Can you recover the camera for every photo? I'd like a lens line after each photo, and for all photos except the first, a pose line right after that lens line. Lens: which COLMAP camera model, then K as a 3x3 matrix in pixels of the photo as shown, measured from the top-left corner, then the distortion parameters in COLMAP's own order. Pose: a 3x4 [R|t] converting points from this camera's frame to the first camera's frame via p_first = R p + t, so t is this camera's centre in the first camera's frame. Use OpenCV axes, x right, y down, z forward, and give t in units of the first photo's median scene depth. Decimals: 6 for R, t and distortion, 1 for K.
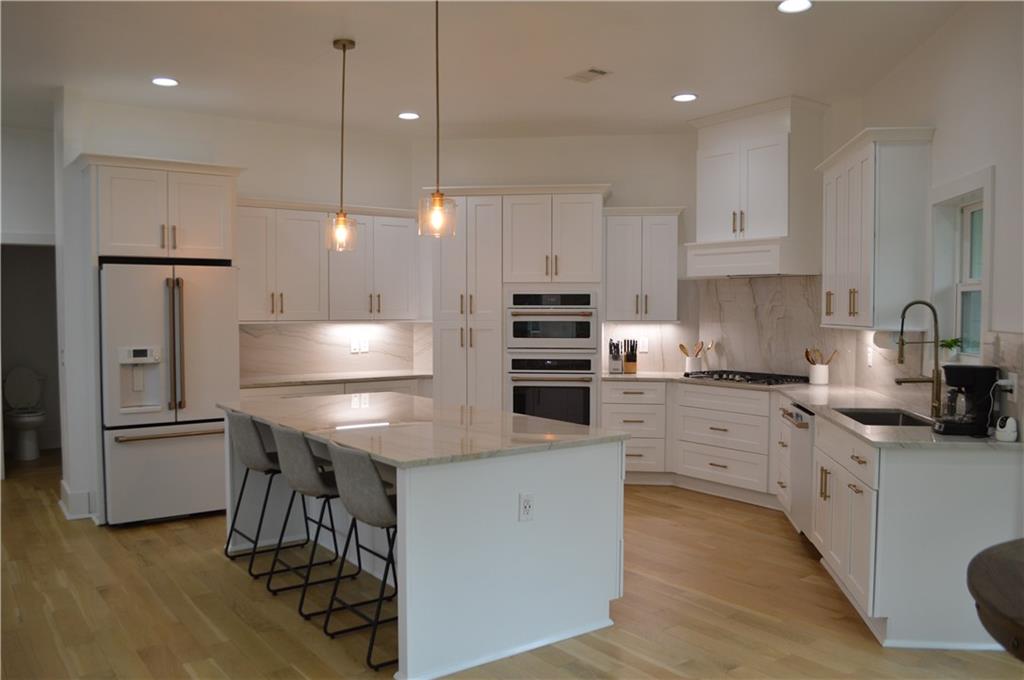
lens RADIAL K [[816.2, 0, 499.1], [0, 816.2, 354.3], [0, 0, 1]] dist [-0.086281, 0.011042]
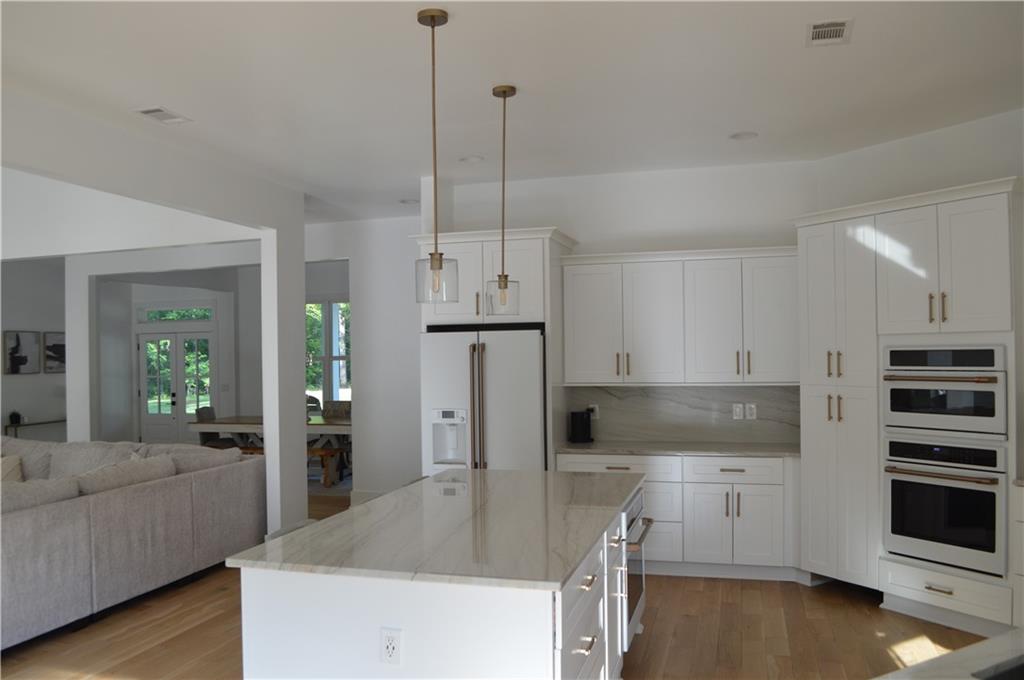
lens RADIAL K [[816.2, 0, 499.1], [0, 816.2, 354.3], [0, 0, 1]] dist [-0.086281, 0.011042]
pose [[0.612453, -0.010160, -0.790442, 0.364707], [-0.029441, 0.998931, -0.035651, -0.035610], [0.789959, 0.045106, 0.611499, 0.304769]]
